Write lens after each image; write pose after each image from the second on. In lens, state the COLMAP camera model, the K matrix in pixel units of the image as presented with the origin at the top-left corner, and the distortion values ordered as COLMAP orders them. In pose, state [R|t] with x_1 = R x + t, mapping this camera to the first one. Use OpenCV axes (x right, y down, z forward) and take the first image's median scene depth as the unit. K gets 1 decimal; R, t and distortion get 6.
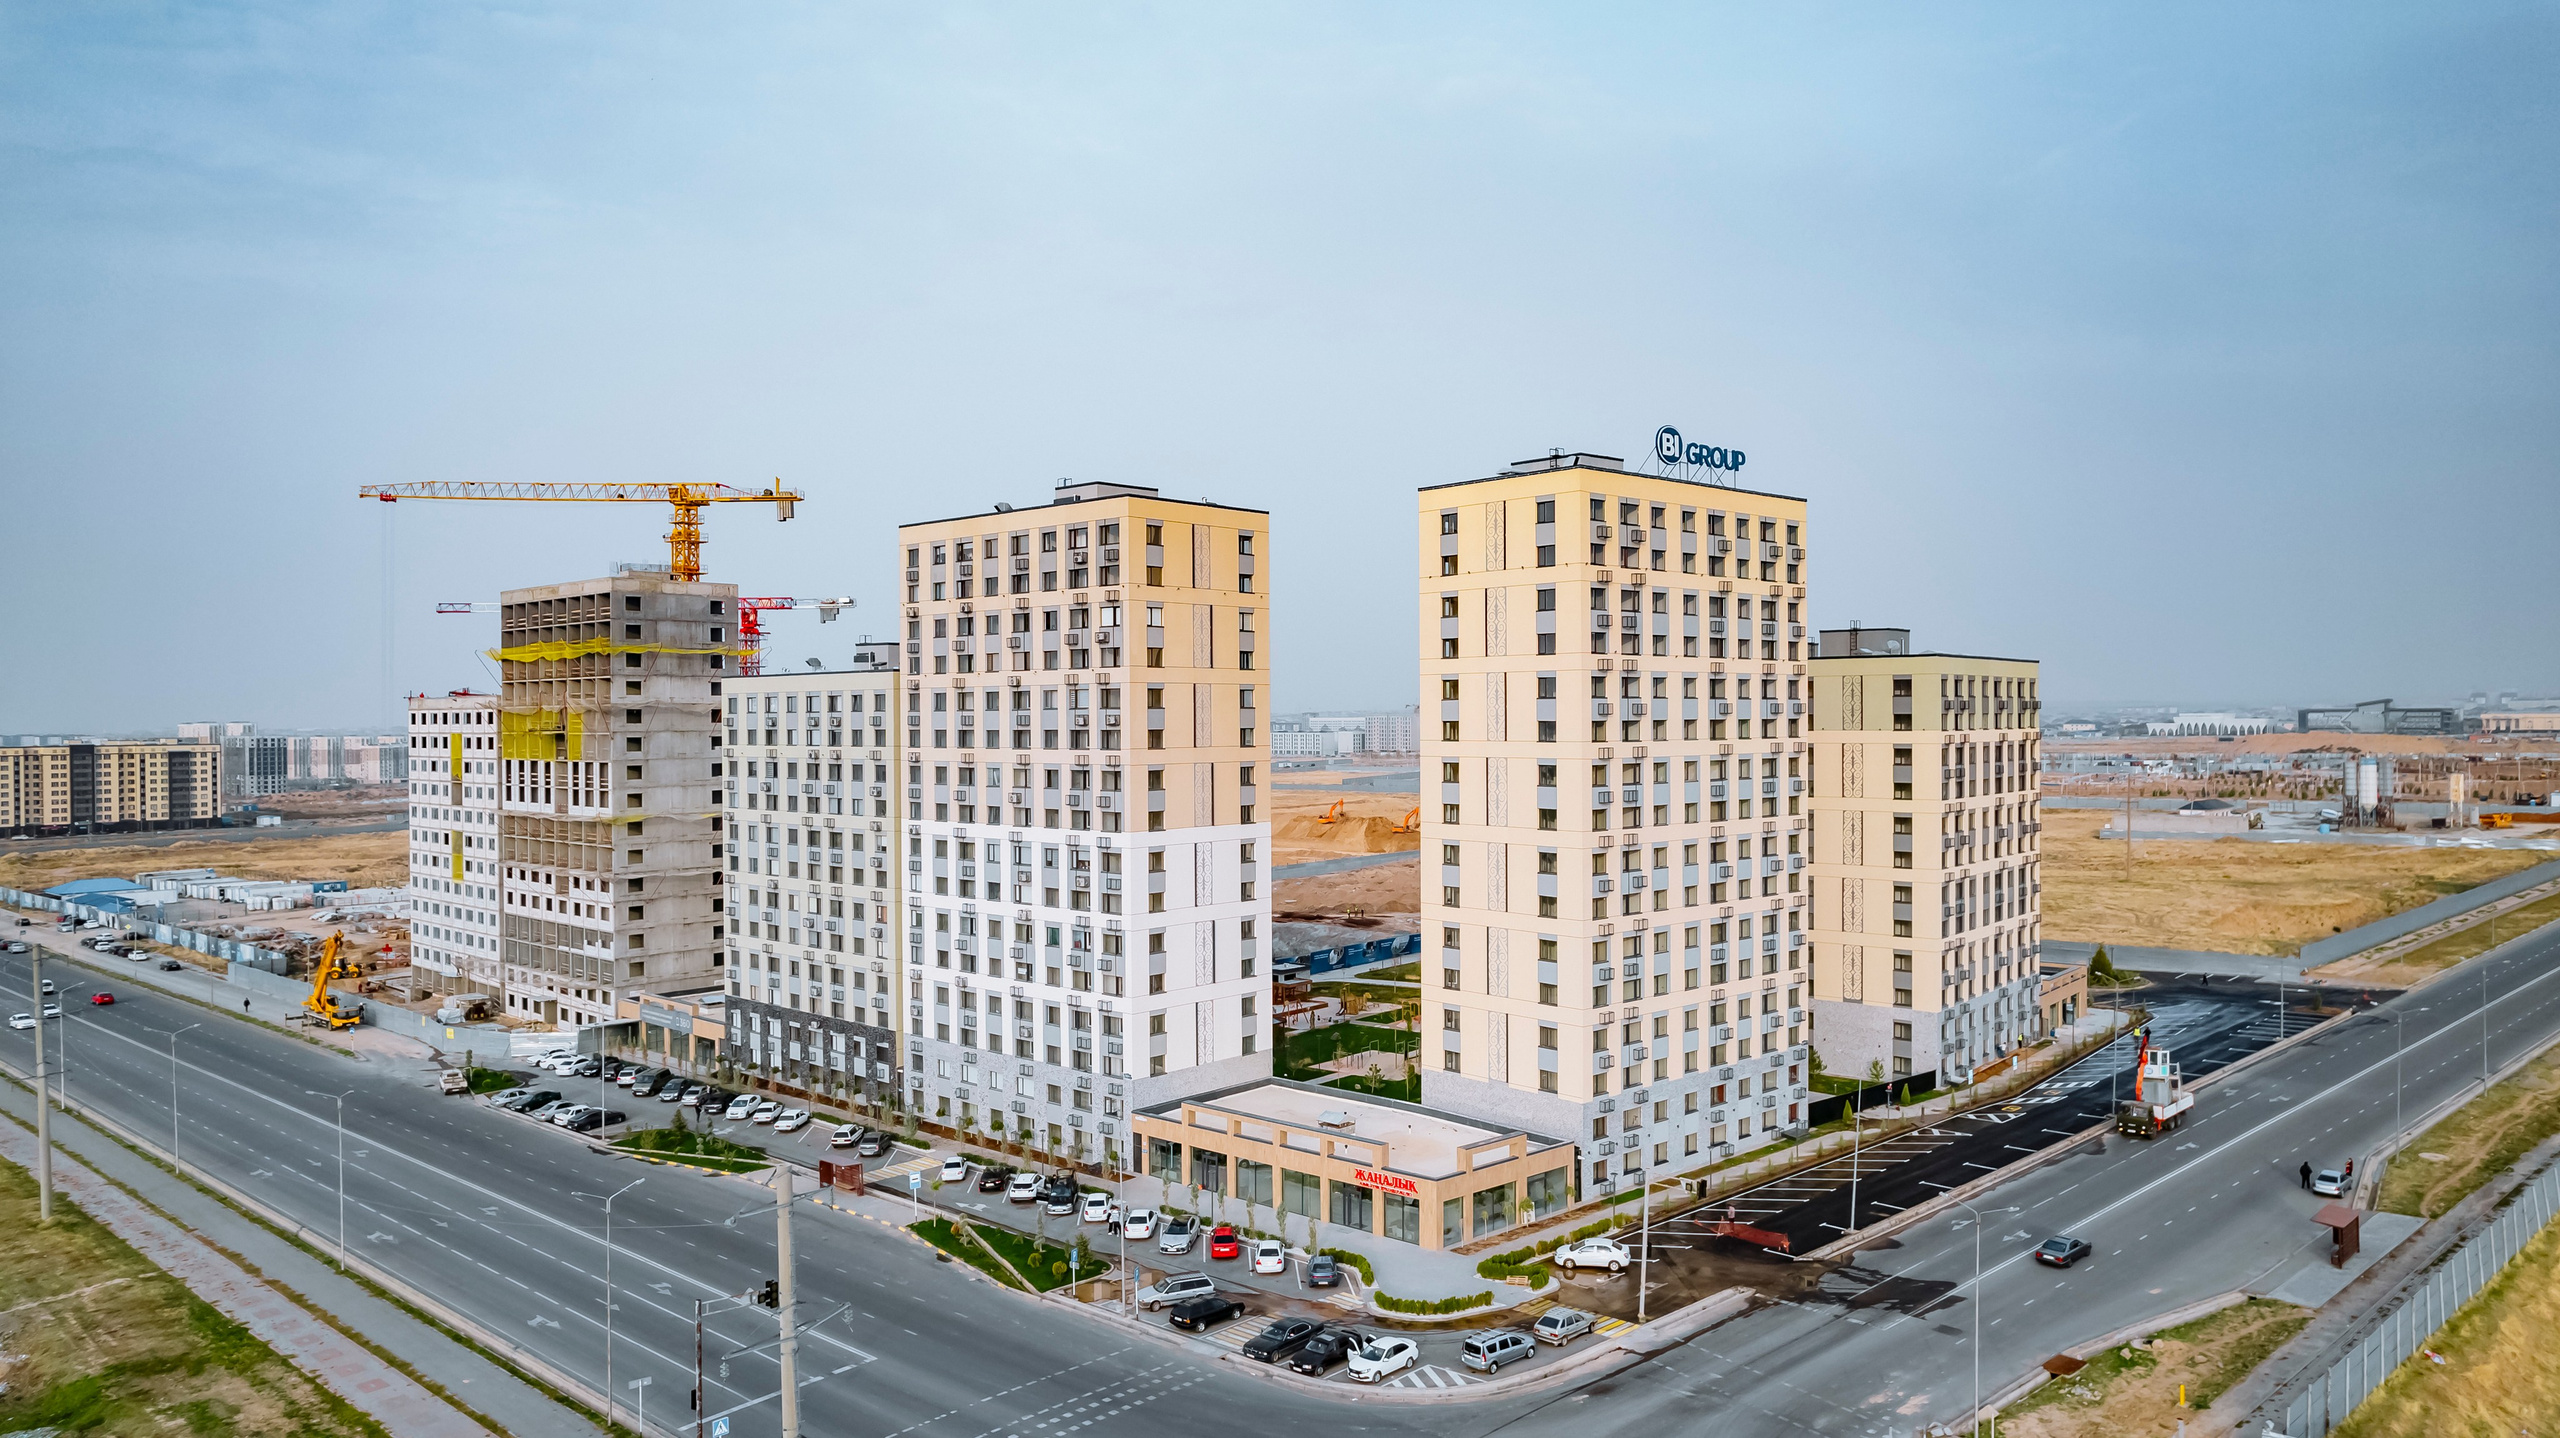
lens RADIAL K [[1686.3, 0, 1280.0], [0, 1686.3, 719.0], [0, 0, 1]] dist [-0.047114, 0.041705]
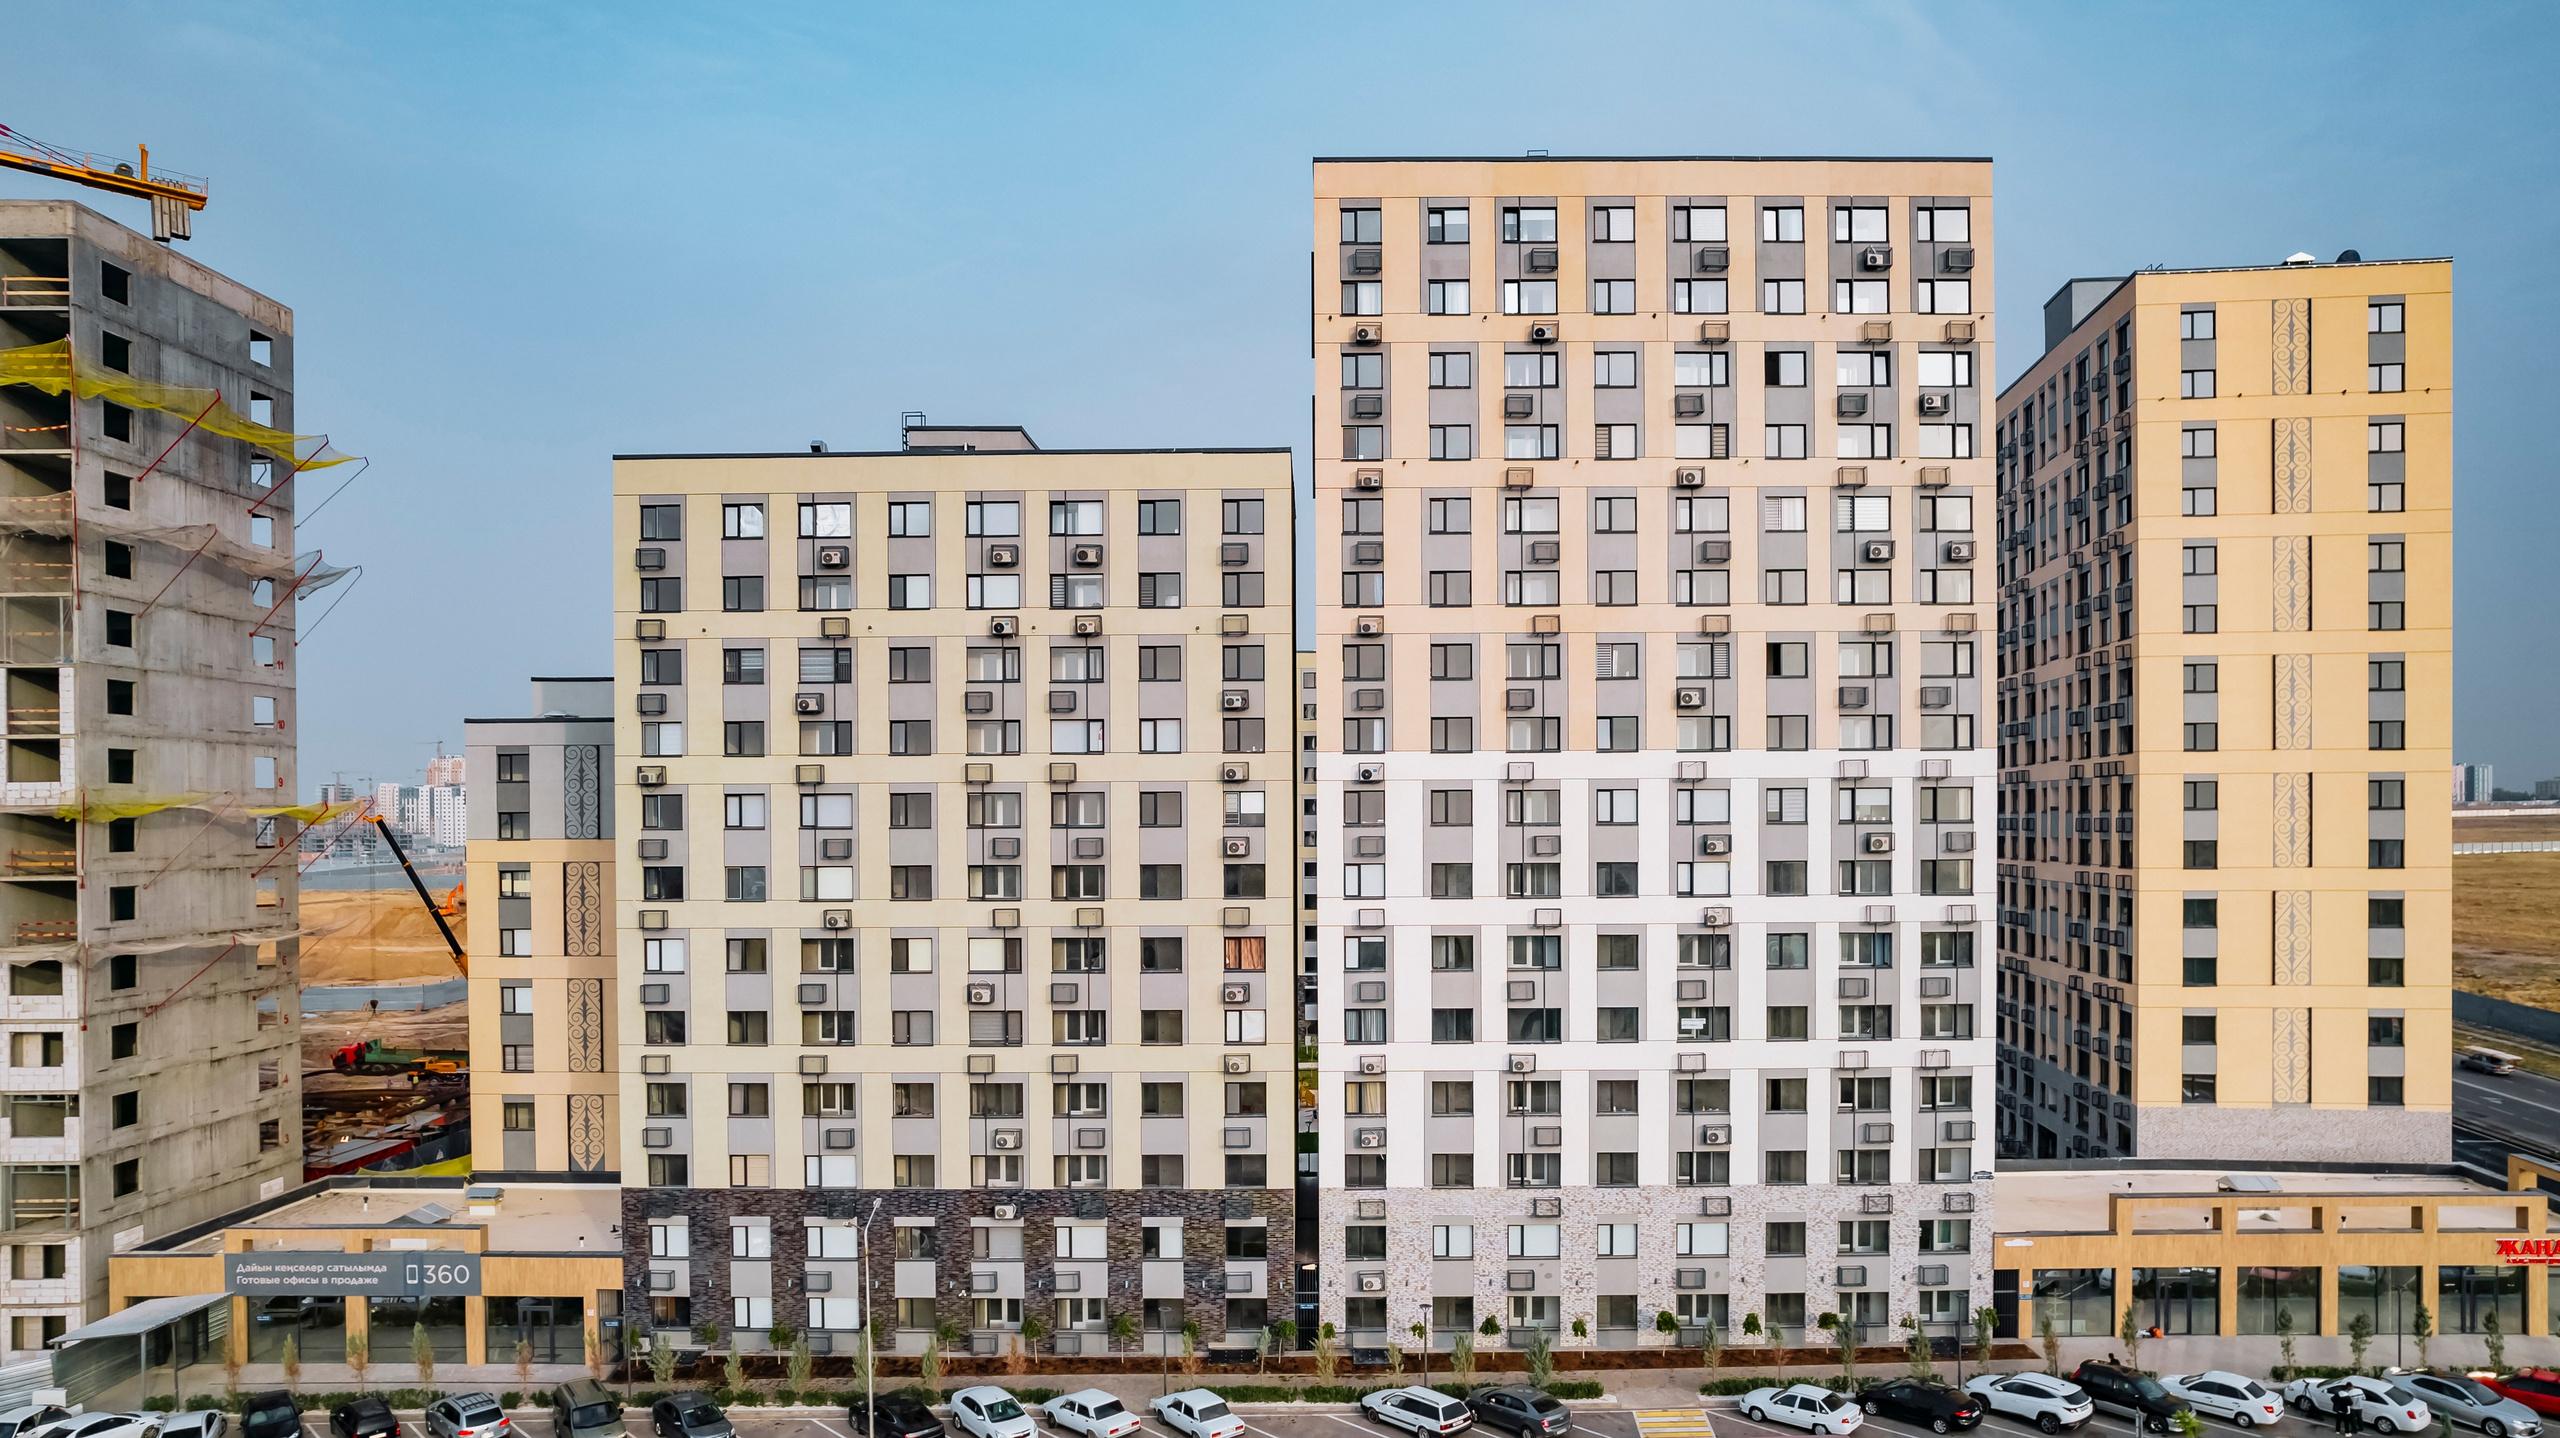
lens RADIAL K [[1707.5, 0, 1281.6], [0, 1707.5, 852.8], [0, 0, 1]] dist [-0.057060, 0.047422]
pose [[0.745234, -0.011139, 0.666710, -0.543338], [0.002934, 0.999906, 0.013425, 0.078704], [-0.666796, -0.008049, 0.745197, 0.612655]]
